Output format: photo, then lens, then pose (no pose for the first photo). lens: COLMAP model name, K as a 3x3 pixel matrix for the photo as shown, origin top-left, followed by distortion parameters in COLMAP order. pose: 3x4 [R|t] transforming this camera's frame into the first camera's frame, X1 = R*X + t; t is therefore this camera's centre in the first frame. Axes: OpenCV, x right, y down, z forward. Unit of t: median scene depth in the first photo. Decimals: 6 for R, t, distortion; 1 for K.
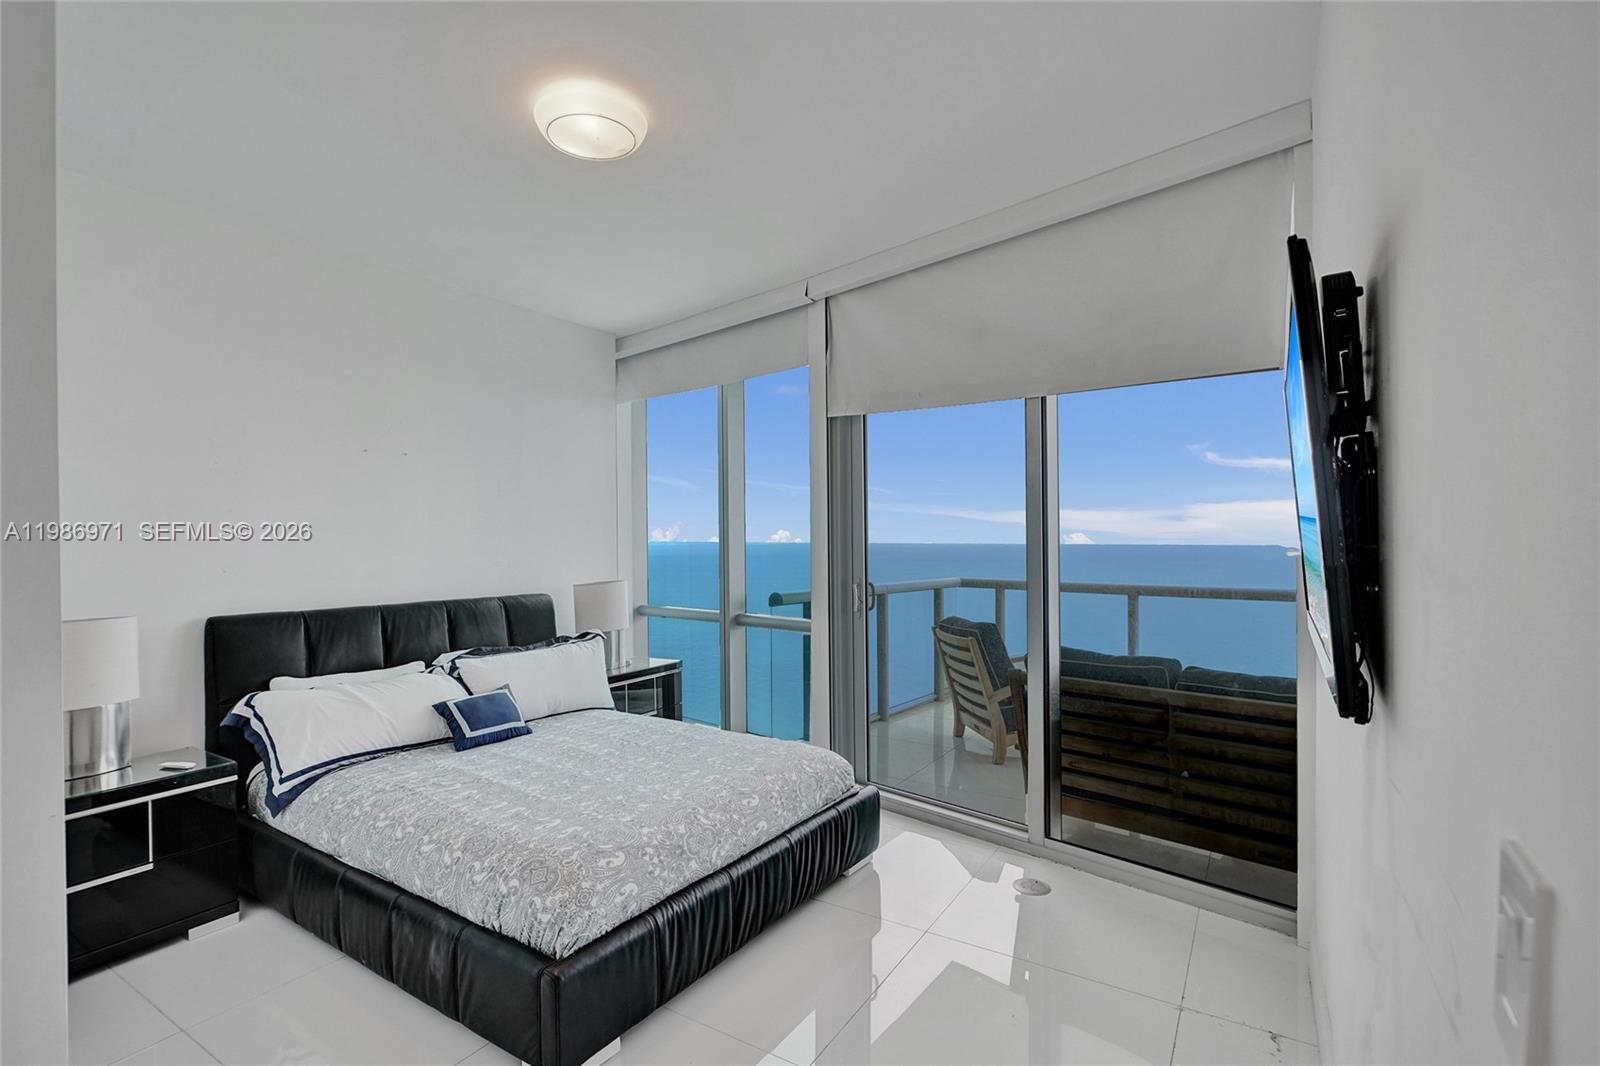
lens RADIAL K [[745.6, 0, 792.3], [0, 745.6, 541.9], [0, 0, 1]] dist [-0.003558, -0.000252]
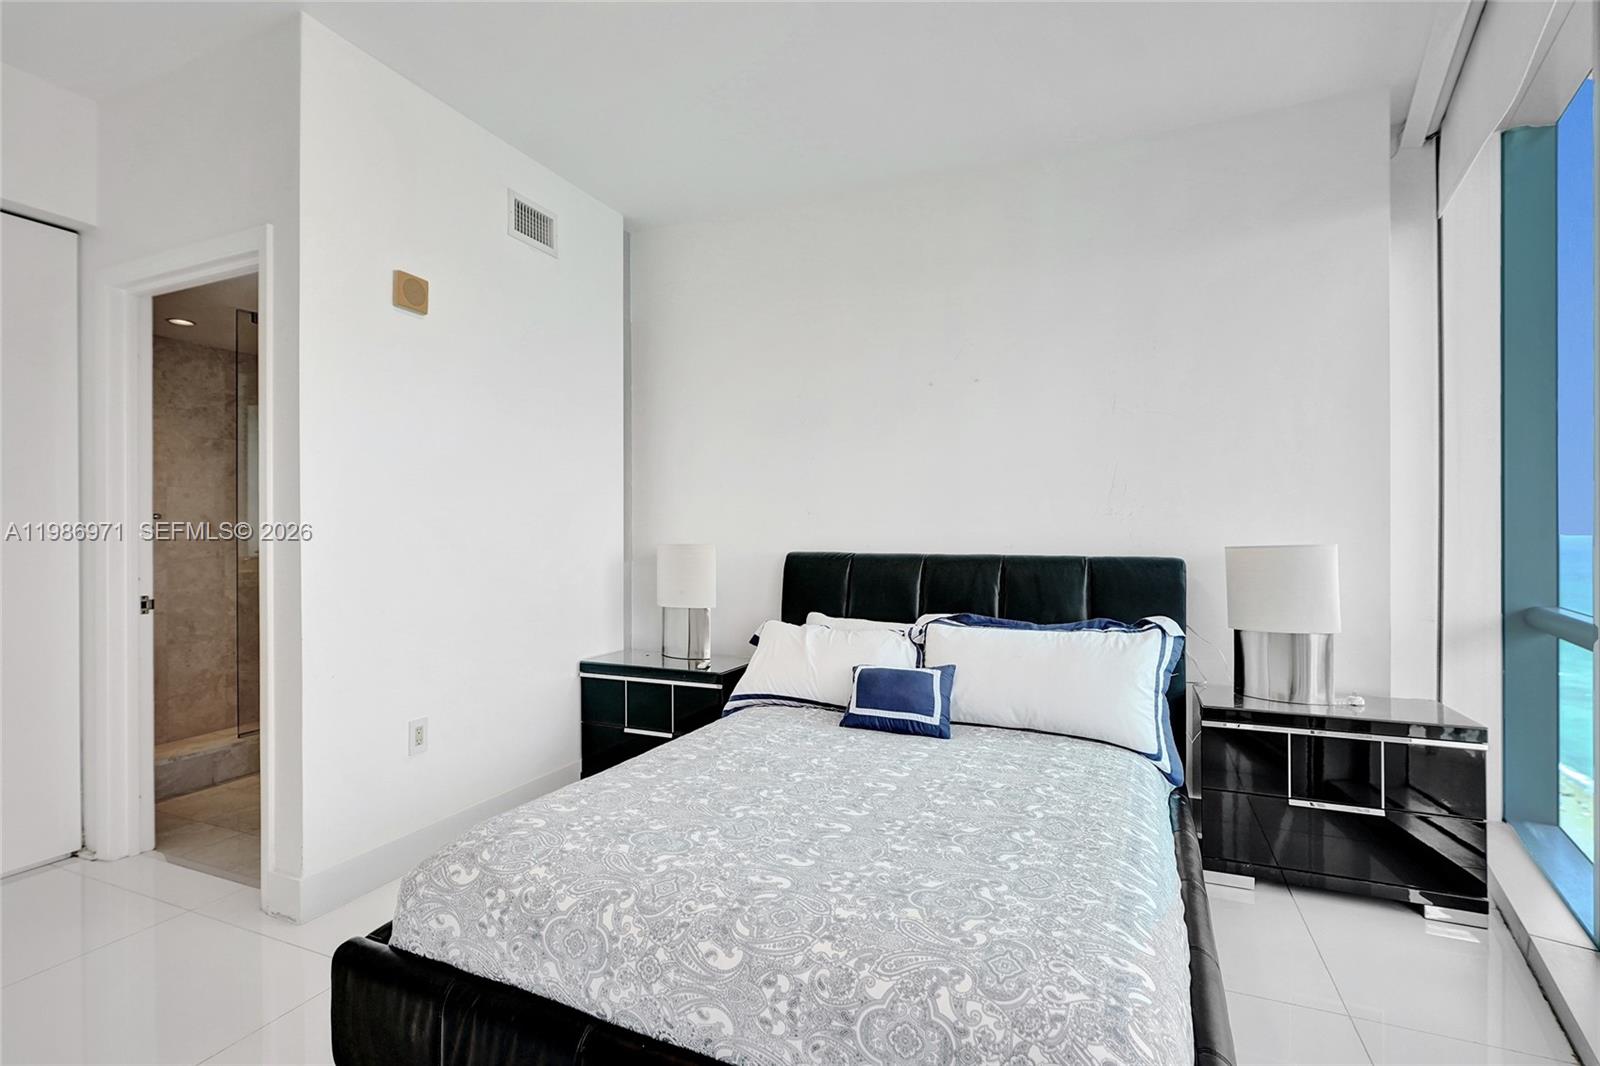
lens RADIAL K [[743.5, 0, 786.1], [0, 743.5, 526.3], [0, 0, 1]] dist [-0.003484, 0.000094]
pose [[0.163134, 0.004310, -0.986595, 0.373396], [-0.000349, 0.999991, 0.004310, 0.058362], [0.986604, -0.000359, 0.163134, 0.842494]]
